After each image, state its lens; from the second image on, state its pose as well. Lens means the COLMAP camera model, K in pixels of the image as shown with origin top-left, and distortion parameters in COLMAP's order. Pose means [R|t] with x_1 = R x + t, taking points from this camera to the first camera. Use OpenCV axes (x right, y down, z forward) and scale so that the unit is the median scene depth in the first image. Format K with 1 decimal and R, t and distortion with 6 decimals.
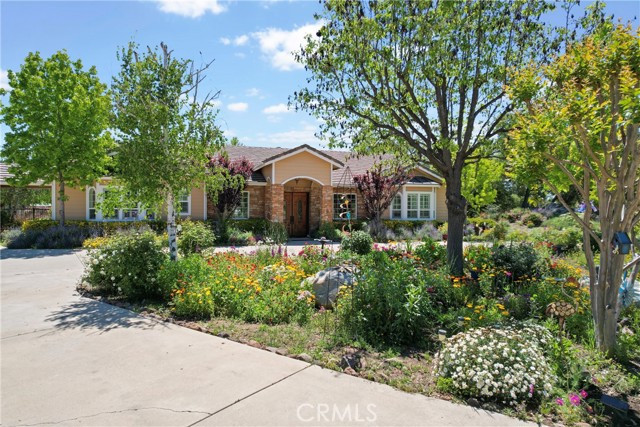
lens RADIAL K [[409.8, 0, 321.9], [0, 409.8, 203.0], [0, 0, 1]] dist [-0.077243, 0.061835]
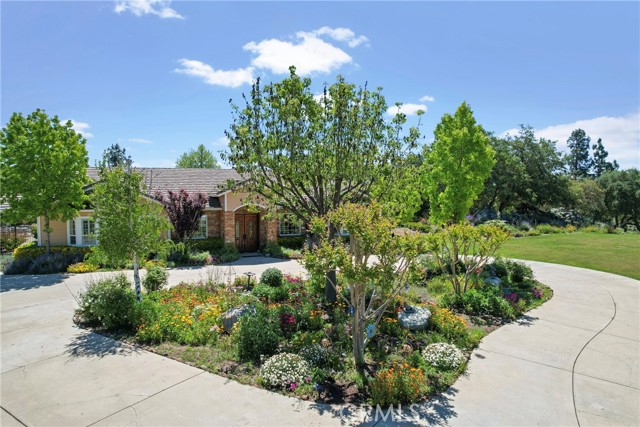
lens RADIAL K [[408.5, 0, 320.0], [0, 408.5, 213.5], [0, 0, 1]] dist [-0.077121, 0.076811]
pose [[0.998558, -0.011981, 0.052323, 0.117343], [0.008971, 0.998312, 0.057379, -0.129630], [-0.052922, -0.056827, 0.996980, -0.258565]]
